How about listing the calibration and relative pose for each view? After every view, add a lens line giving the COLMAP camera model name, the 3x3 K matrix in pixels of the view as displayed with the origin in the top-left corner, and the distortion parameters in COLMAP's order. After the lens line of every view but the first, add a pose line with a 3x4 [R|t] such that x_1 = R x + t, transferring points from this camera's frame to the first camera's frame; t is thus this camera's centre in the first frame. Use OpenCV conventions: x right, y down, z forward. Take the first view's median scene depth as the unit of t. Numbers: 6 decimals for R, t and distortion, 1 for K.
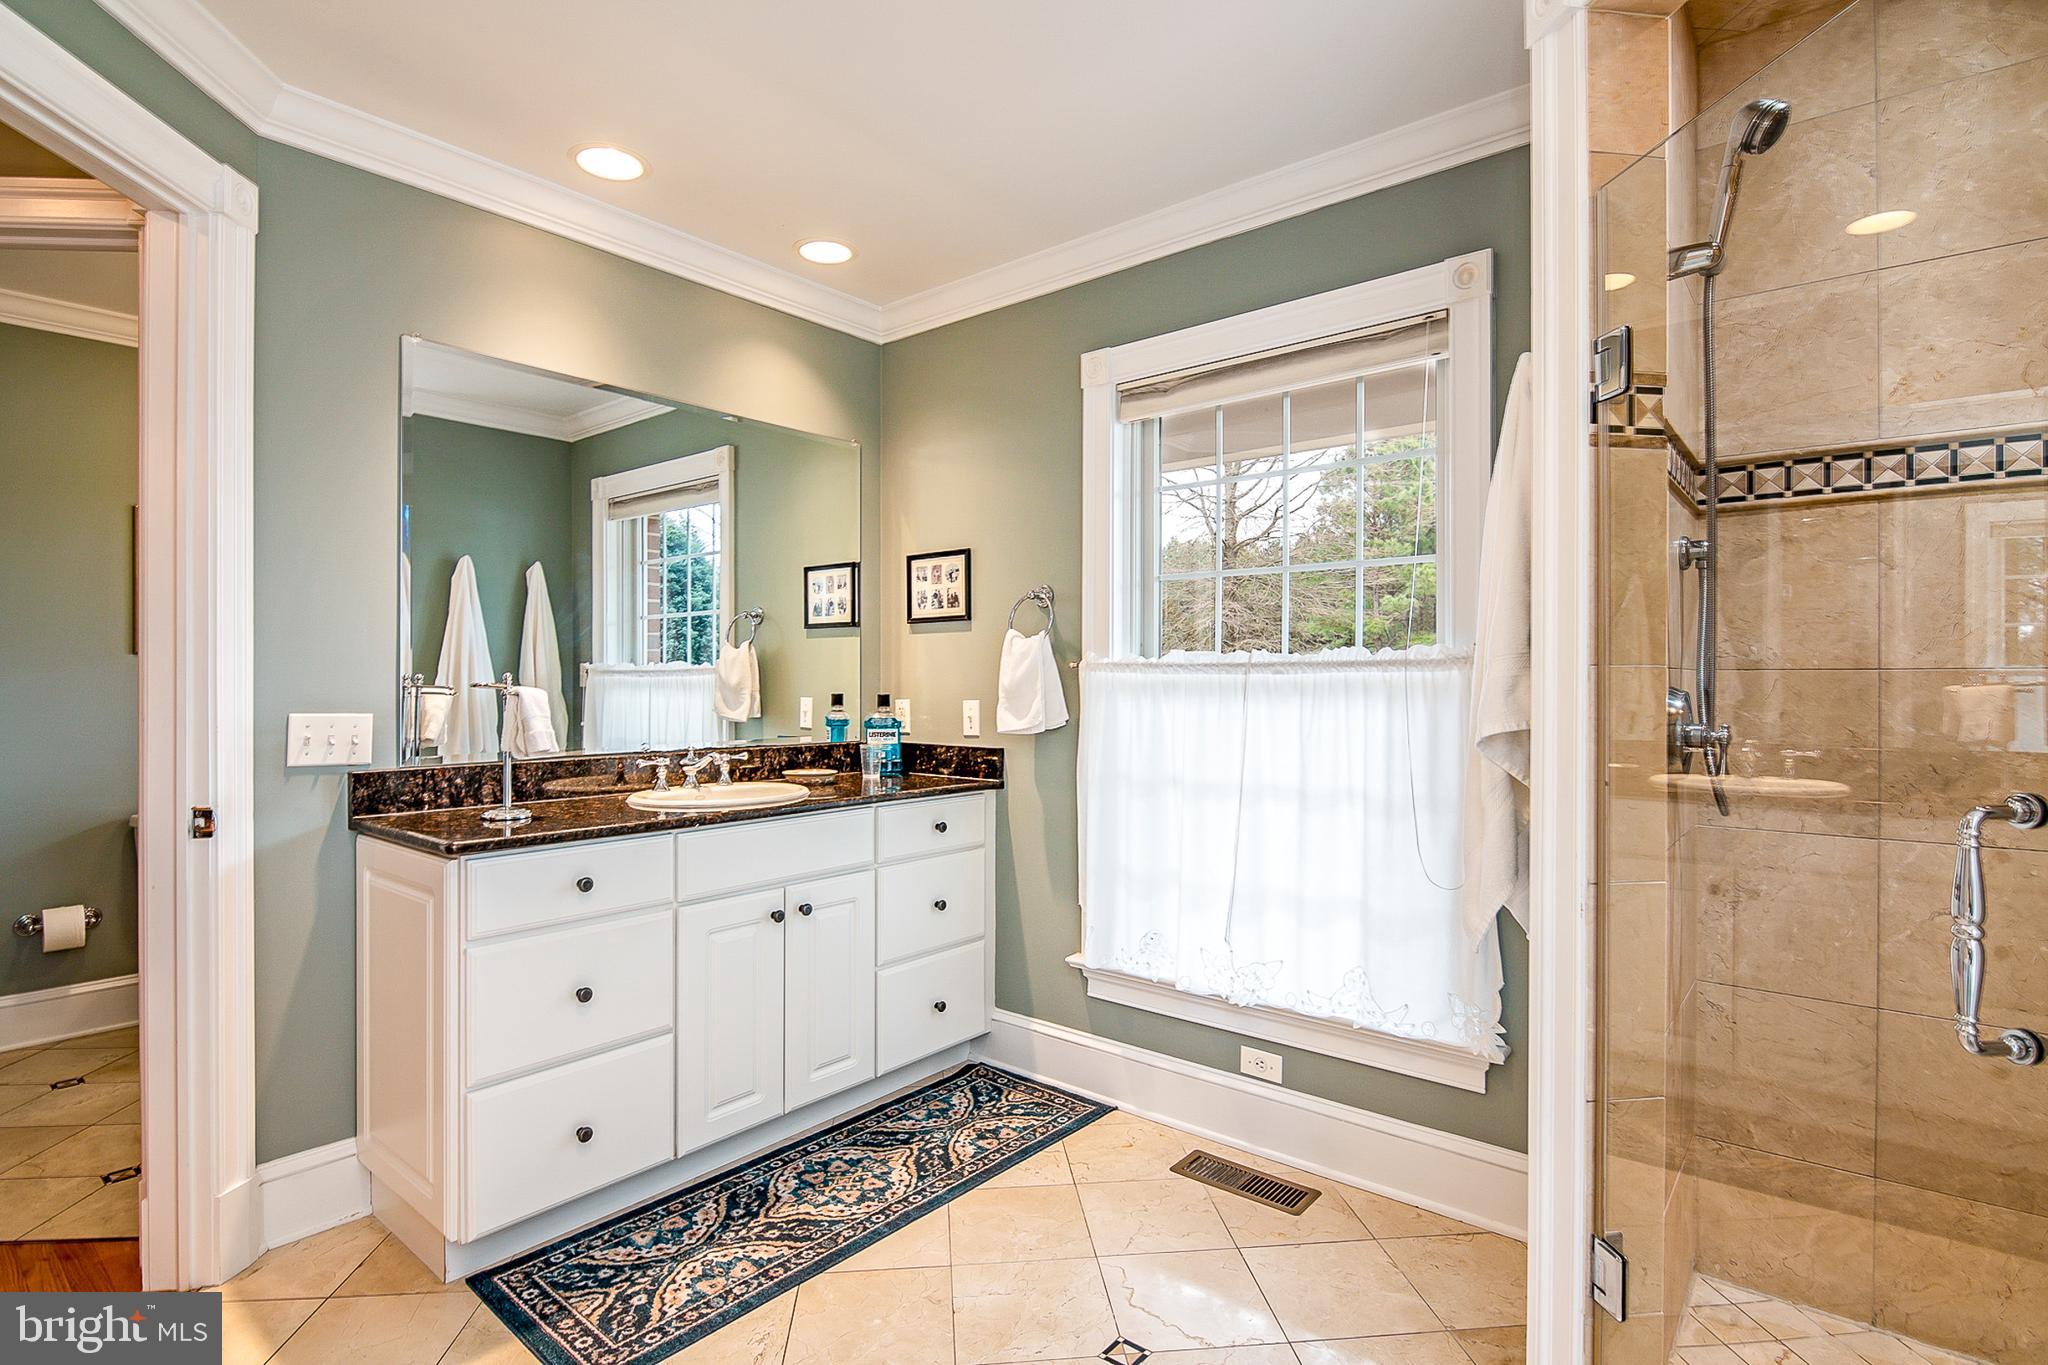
lens RADIAL K [[1011.7, 0, 1038.5], [0, 1011.7, 674.9], [0, 0, 1]] dist [-0.002813, -0.003168]
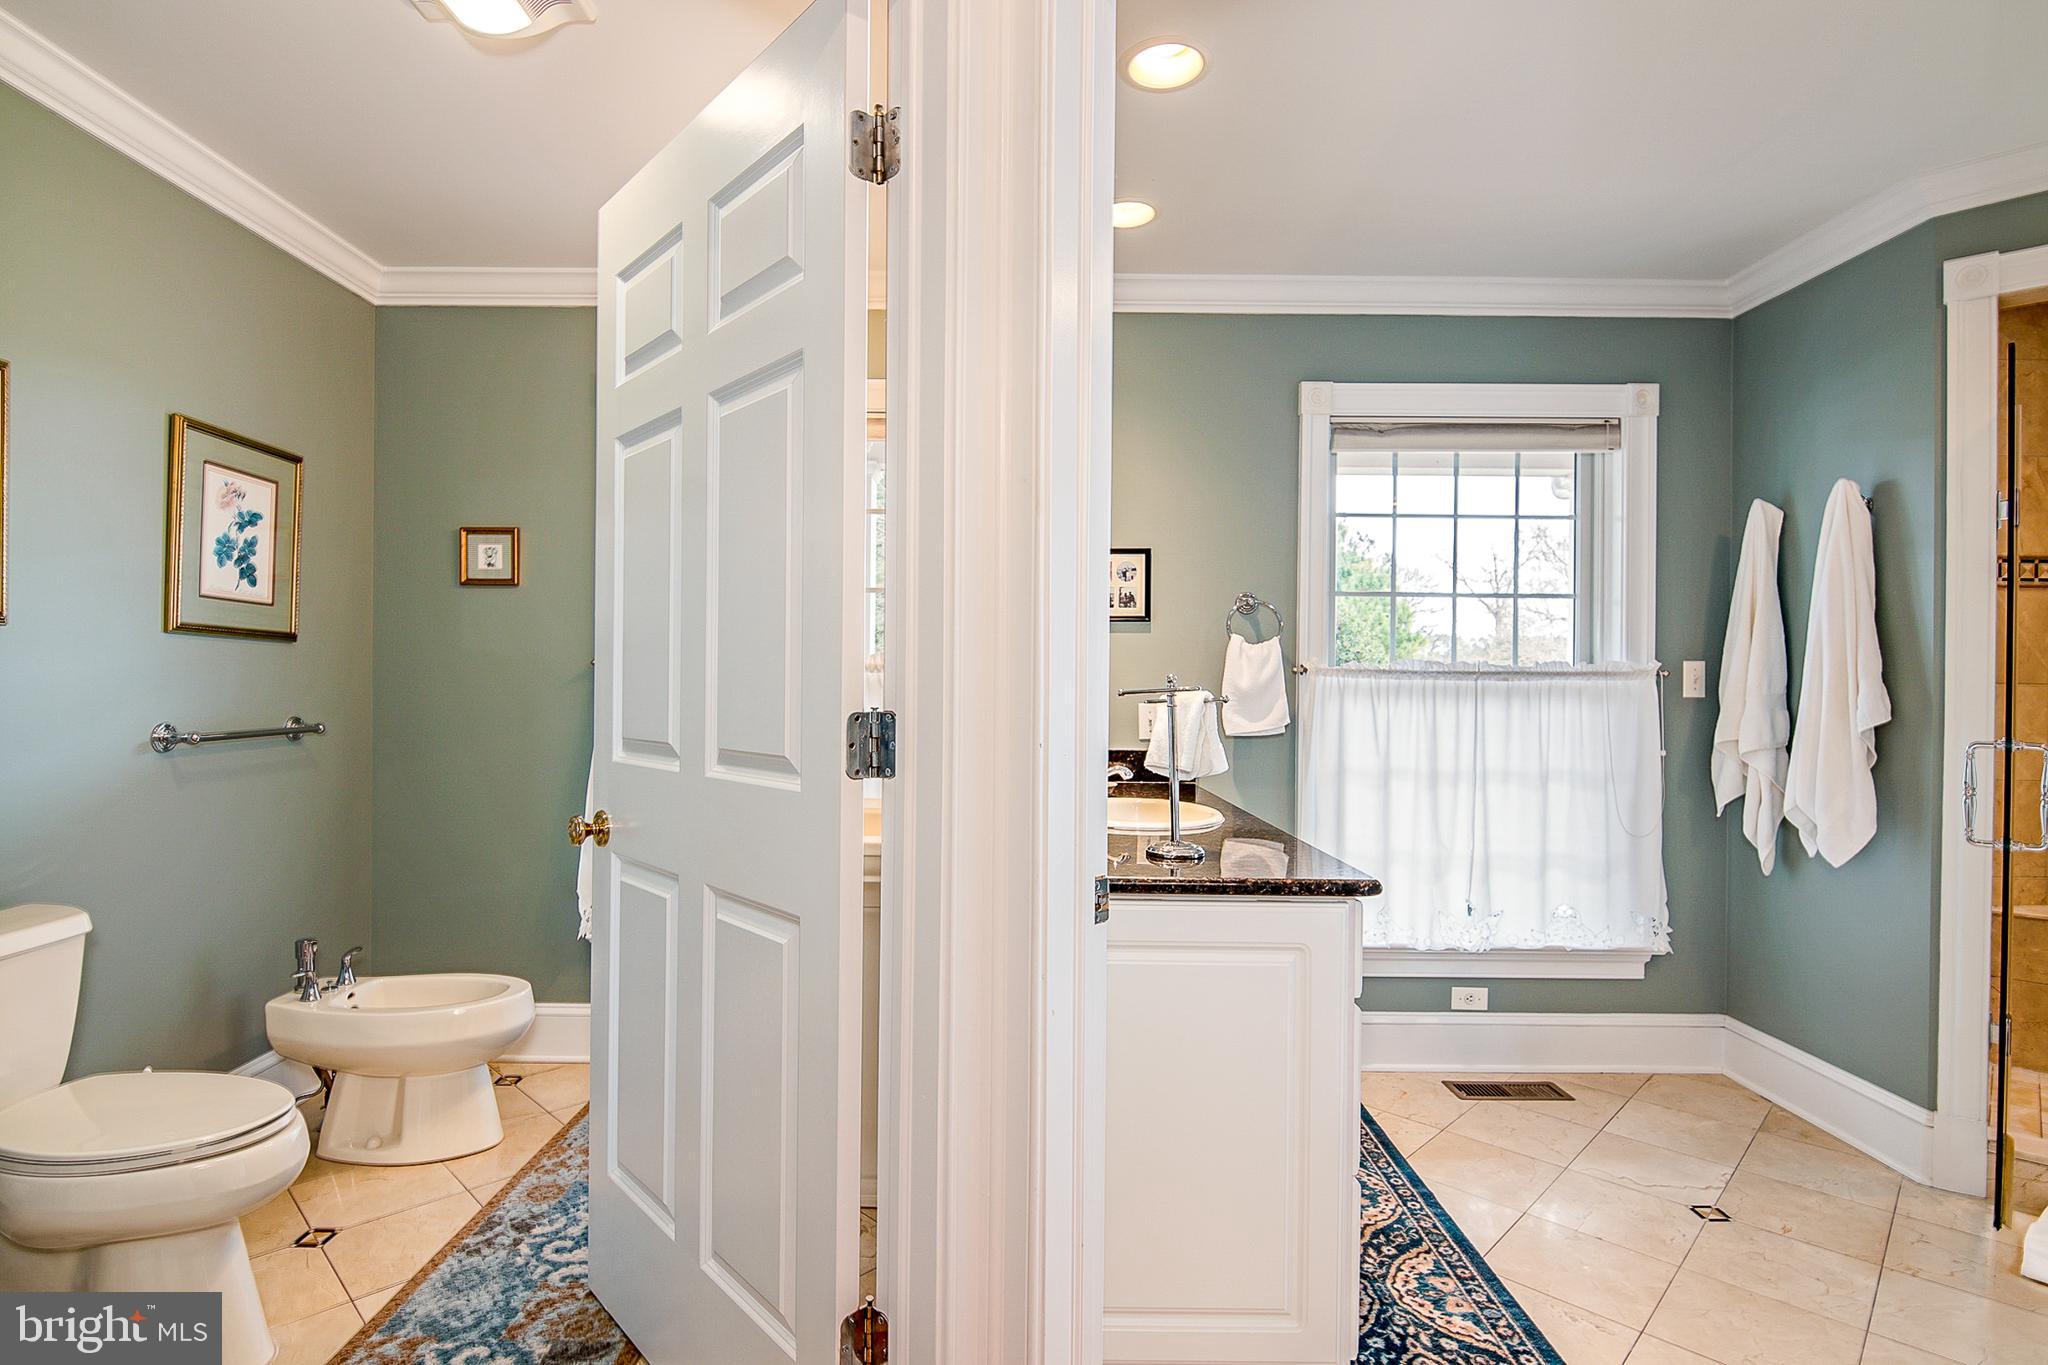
lens RADIAL K [[1011.7, 0, 1009.6], [0, 1011.7, 680.2], [0, 0, 1]] dist [-0.002813, -0.003168]
pose [[0.770573, 0.011309, 0.637251, -1.047395], [-0.012313, 0.999920, -0.002857, 0.009746], [-0.637232, -0.005645, 0.770651, 0.433803]]
